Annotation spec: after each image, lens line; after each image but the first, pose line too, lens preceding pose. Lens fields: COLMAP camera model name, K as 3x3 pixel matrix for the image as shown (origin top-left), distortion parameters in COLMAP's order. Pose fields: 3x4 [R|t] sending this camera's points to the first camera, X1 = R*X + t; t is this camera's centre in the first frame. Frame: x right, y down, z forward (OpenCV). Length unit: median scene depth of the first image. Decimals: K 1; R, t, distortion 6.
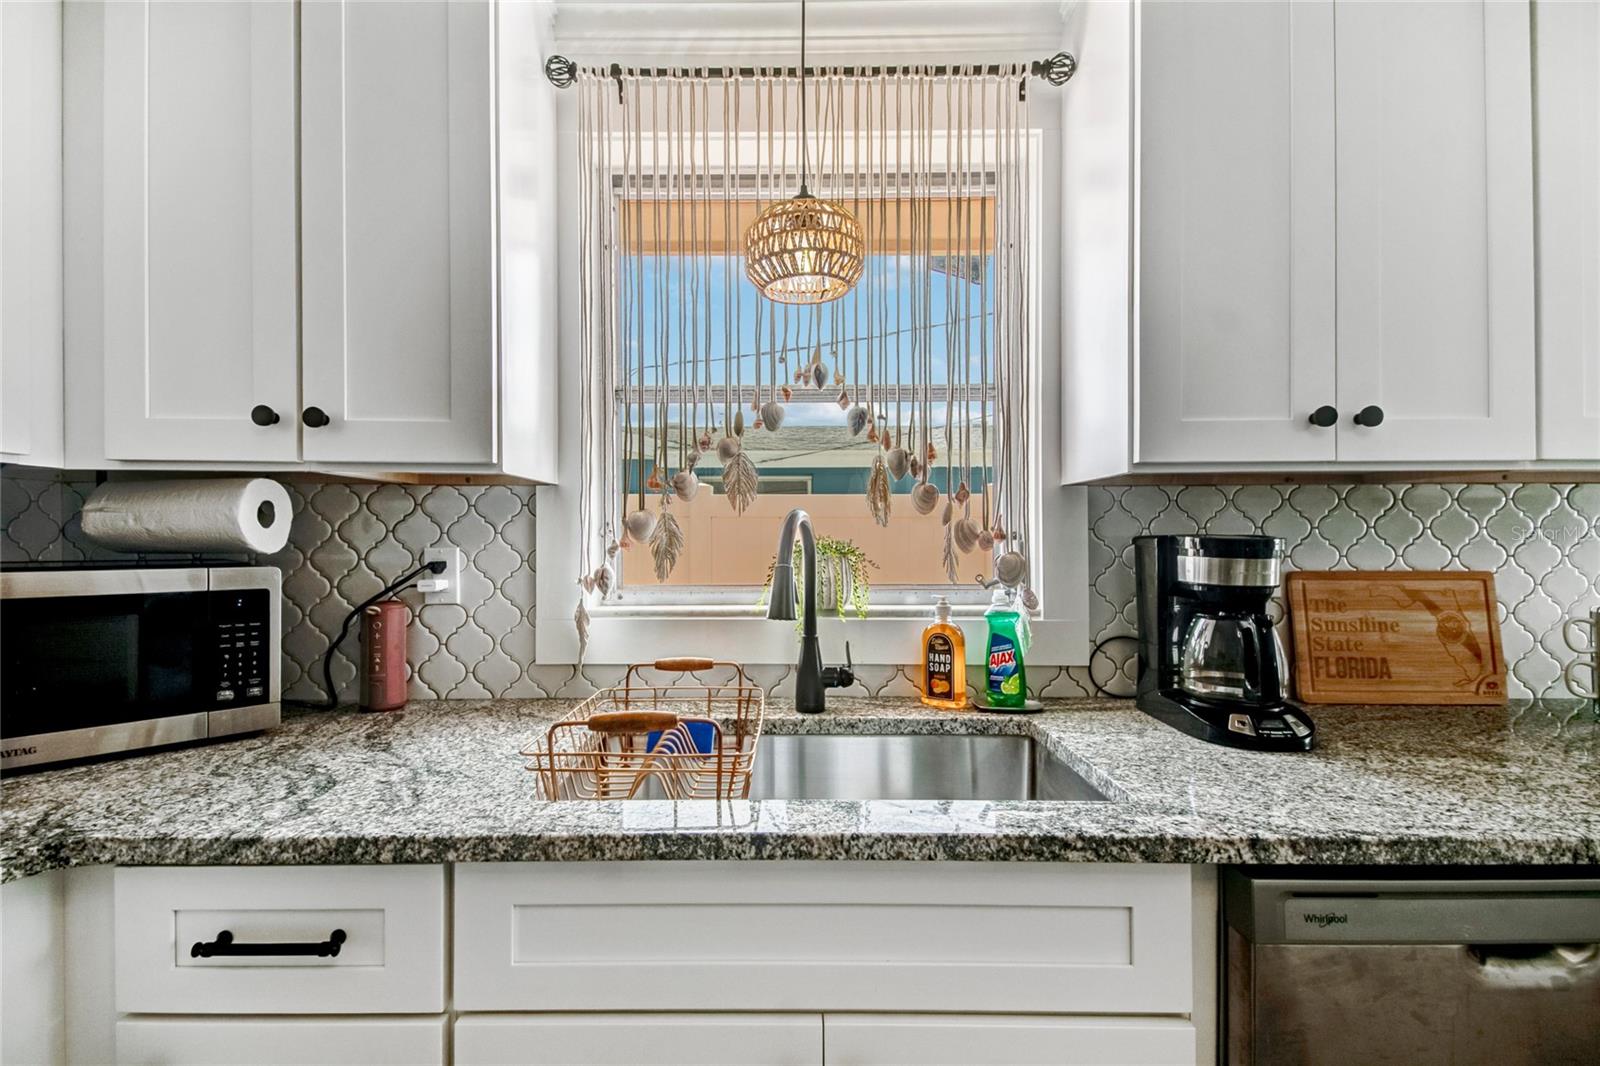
lens RADIAL K [[715.1, 0, 781.5], [0, 715.1, 535.7], [0, 0, 1]] dist [0.055819, -0.029272]
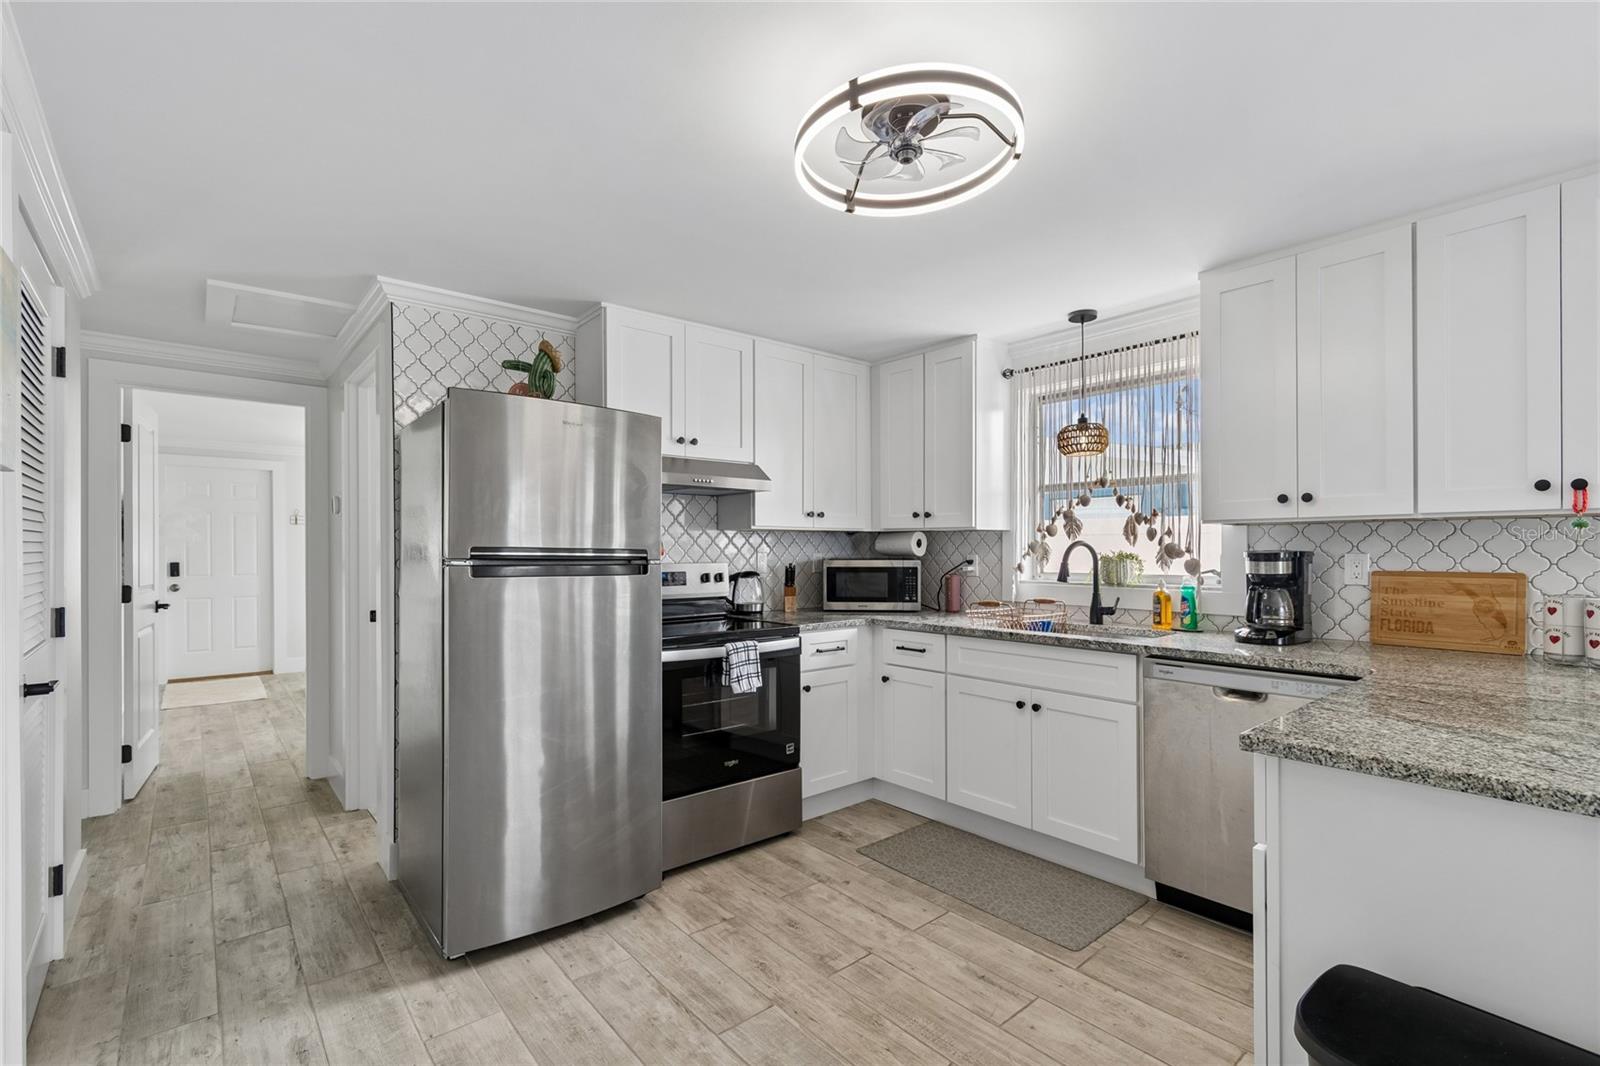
lens RADIAL K [[717.2, 0, 788.1], [0, 717.2, 551.3], [0, 0, 1]] dist [0.003209, -0.000980]
pose [[0.645749, 0.002304, -0.763546, 1.175667], [0.004018, 0.999971, 0.006416, -0.016976], [0.763539, -0.007211, 0.645721, -1.293973]]
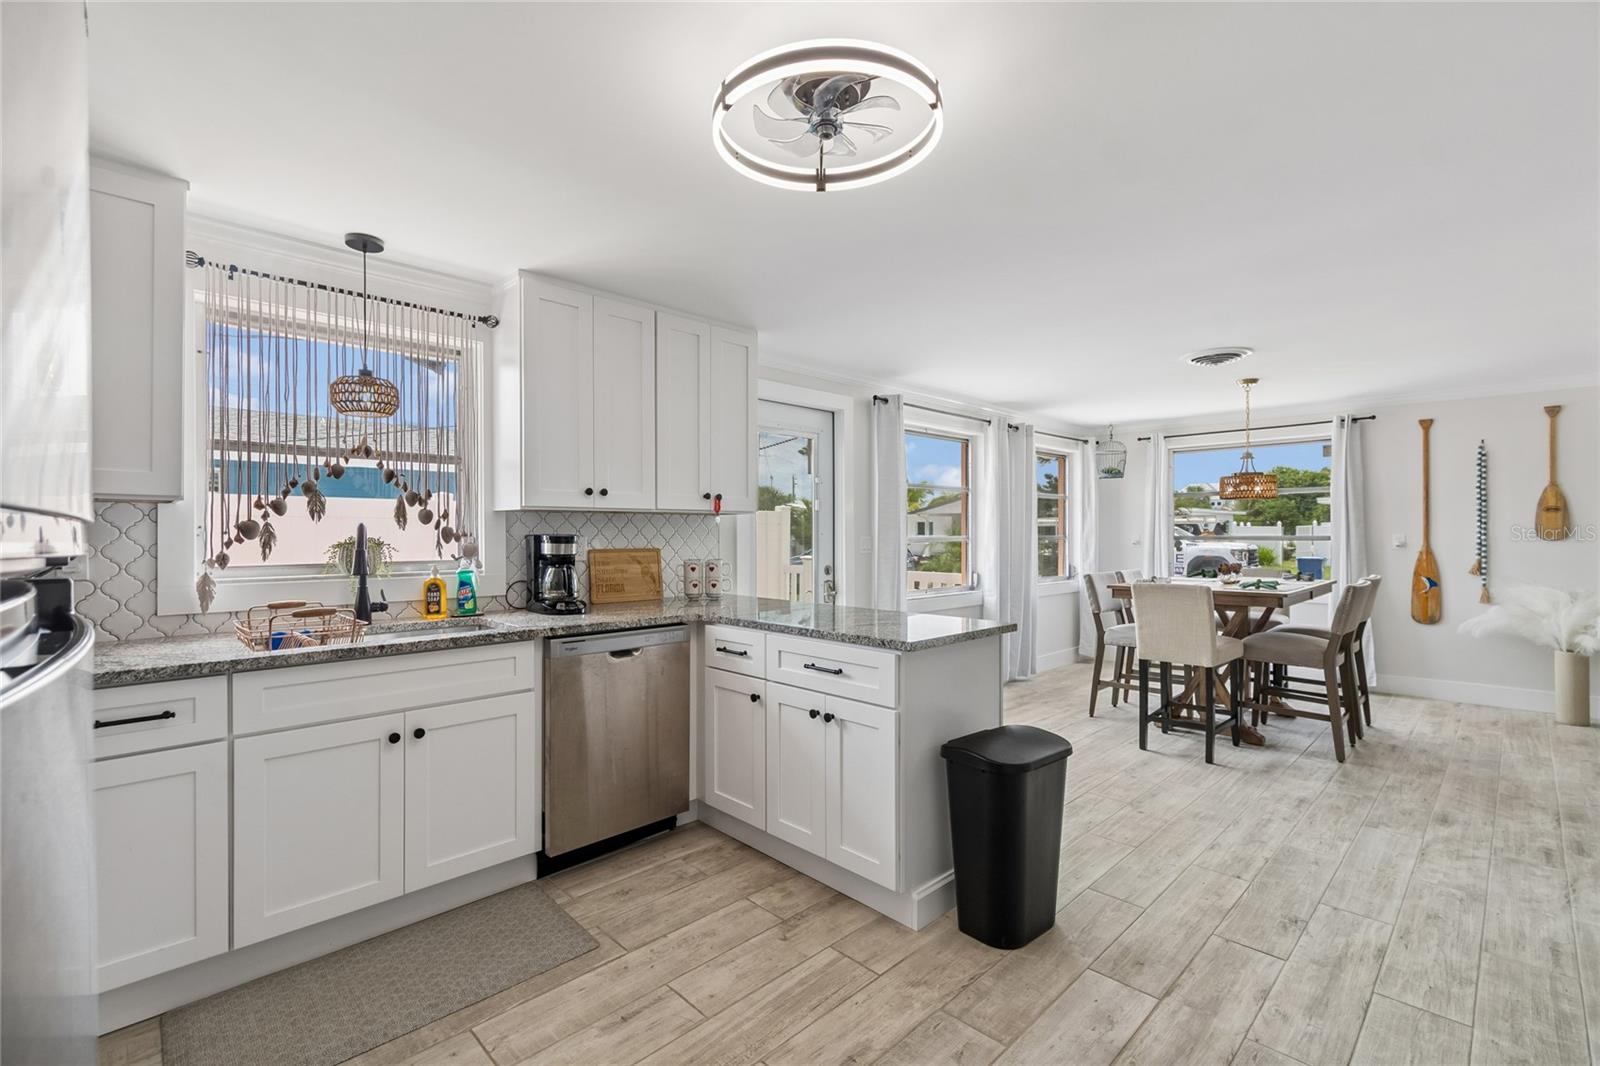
lens RADIAL K [[707.9, 0, 795.4], [0, 707.9, 531.9], [0, 0, 1]] dist [-0.000099, -0.000272]
pose [[0.712853, 0.001727, 0.701311, -0.460180], [-0.002669, 0.999996, 0.000251, -0.011461], [-0.701308, -0.002051, 0.712855, -1.162598]]
